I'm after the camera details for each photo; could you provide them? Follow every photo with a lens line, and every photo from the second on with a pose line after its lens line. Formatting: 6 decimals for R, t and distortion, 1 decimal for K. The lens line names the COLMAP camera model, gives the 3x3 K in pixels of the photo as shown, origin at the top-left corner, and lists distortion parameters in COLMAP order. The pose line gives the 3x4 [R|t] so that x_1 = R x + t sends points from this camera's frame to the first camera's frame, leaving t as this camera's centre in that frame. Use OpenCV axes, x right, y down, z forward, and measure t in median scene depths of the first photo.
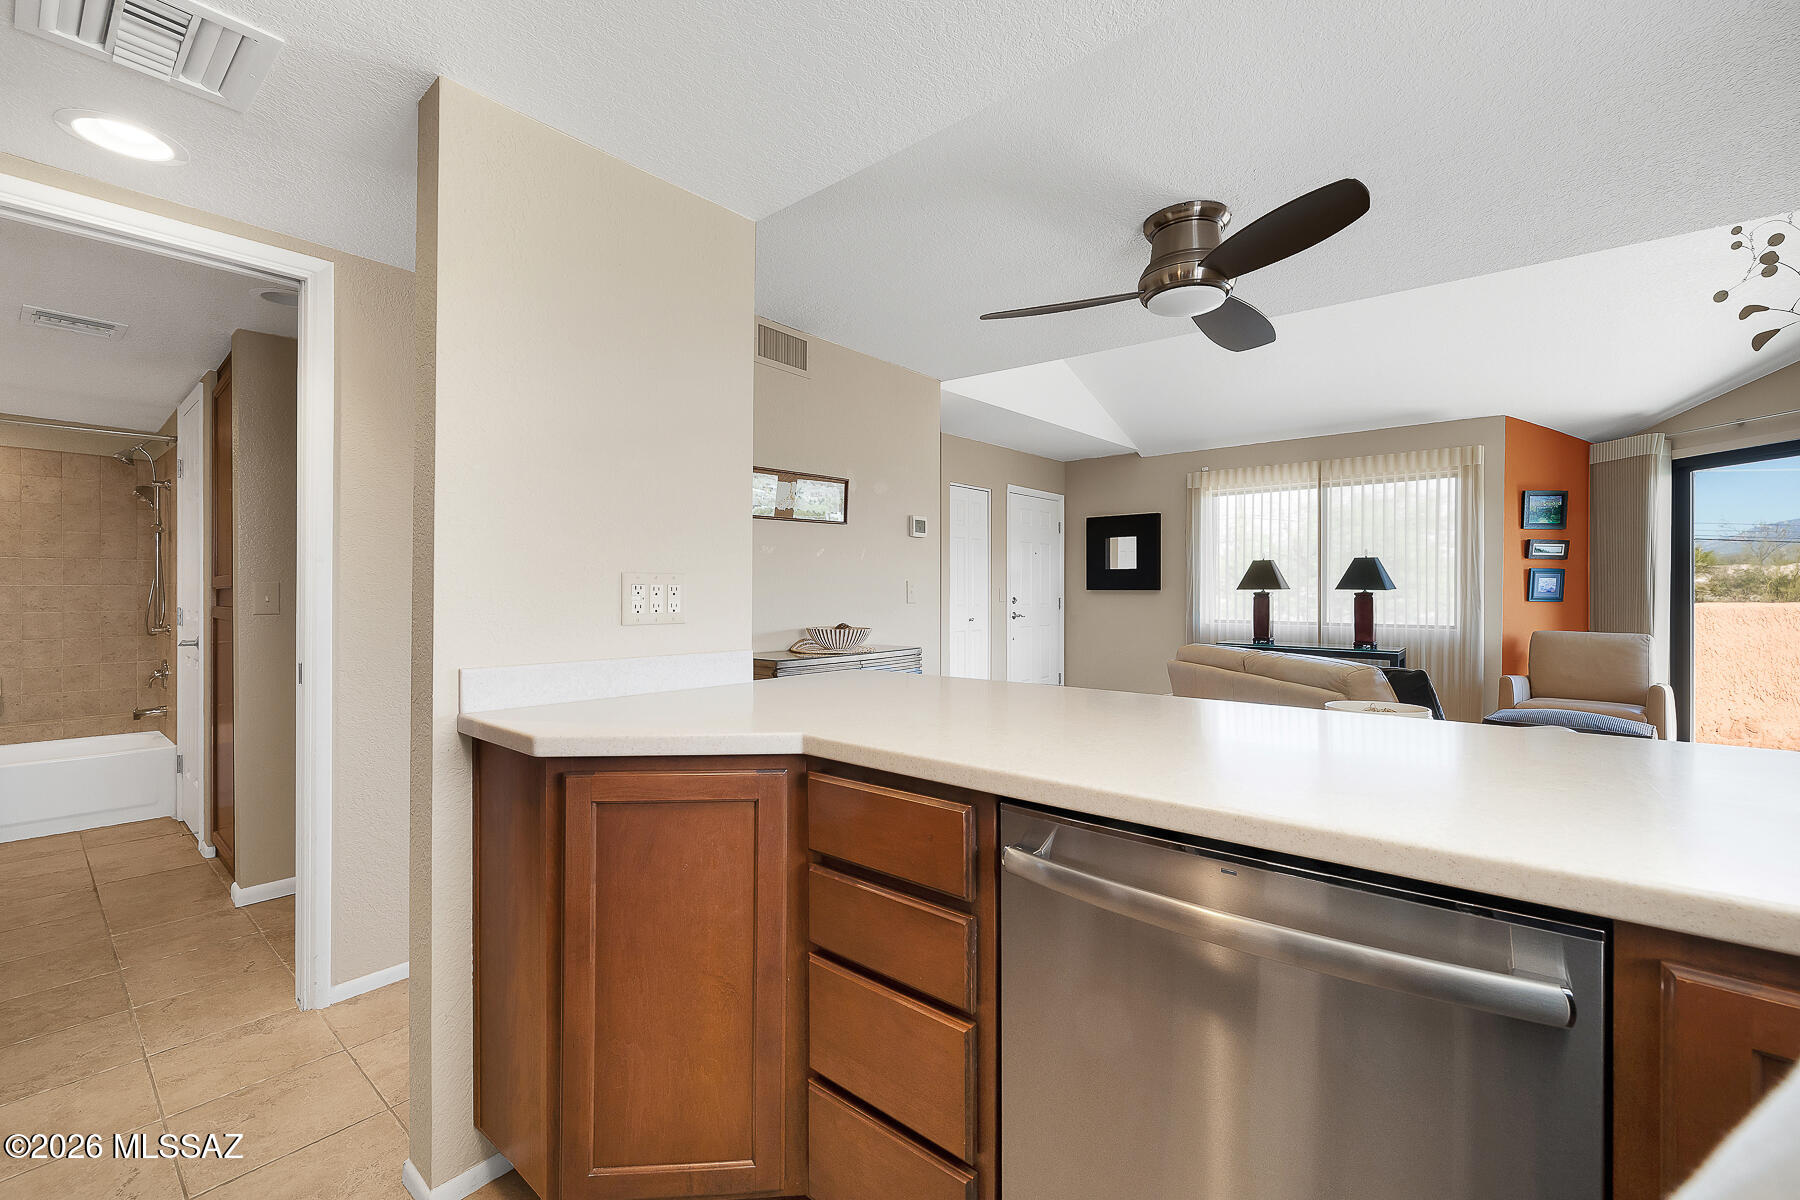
lens RADIAL K [[769.5, 0, 882.0], [0, 769.5, 595.5], [0, 0, 1]] dist [0.004775, -0.001311]
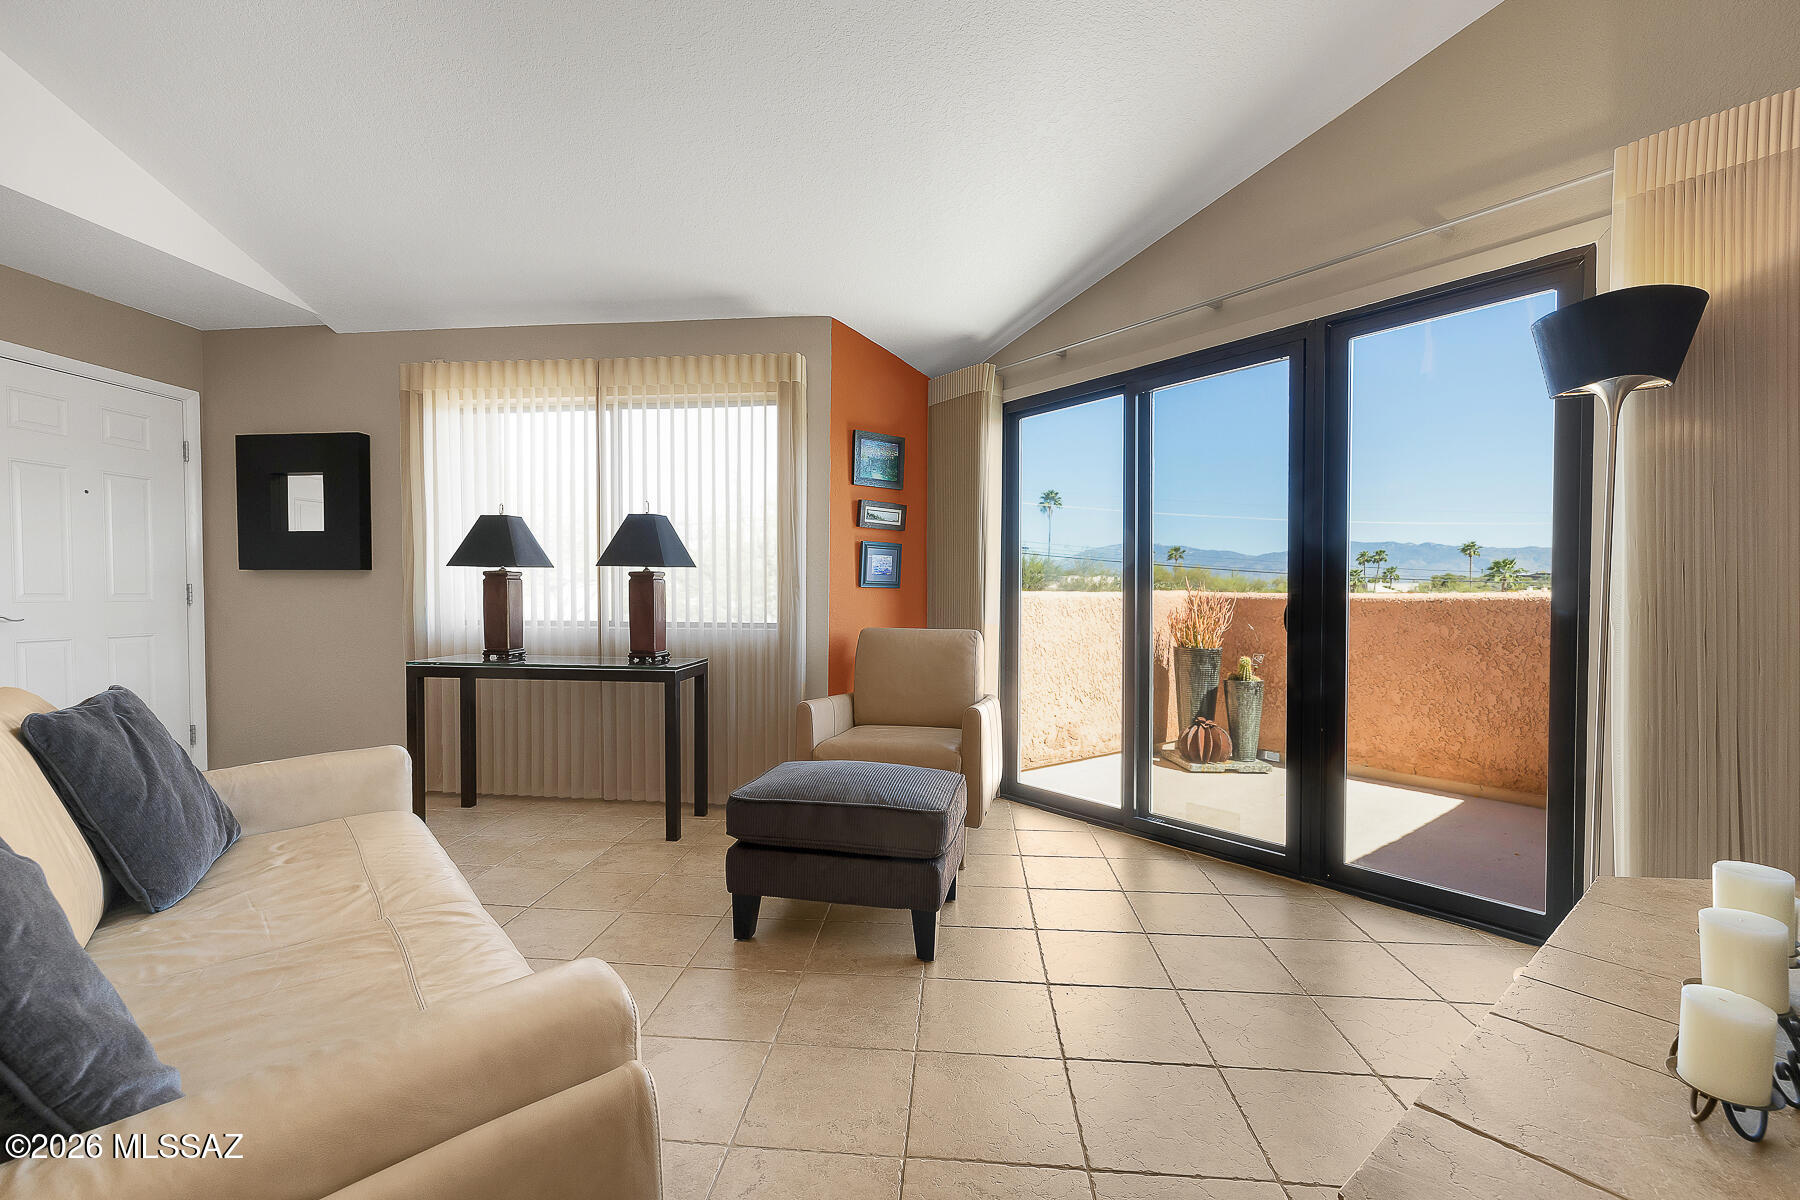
lens RADIAL K [[769.5, 0, 894.4], [0, 769.5, 609.0], [0, 0, 1]] dist [0.004775, -0.001311]
pose [[0.820295, -0.008127, 0.571883, 0.489035], [-0.000784, 0.999882, 0.015334, 0.018291], [-0.571941, -0.013026, 0.820192, 0.426079]]
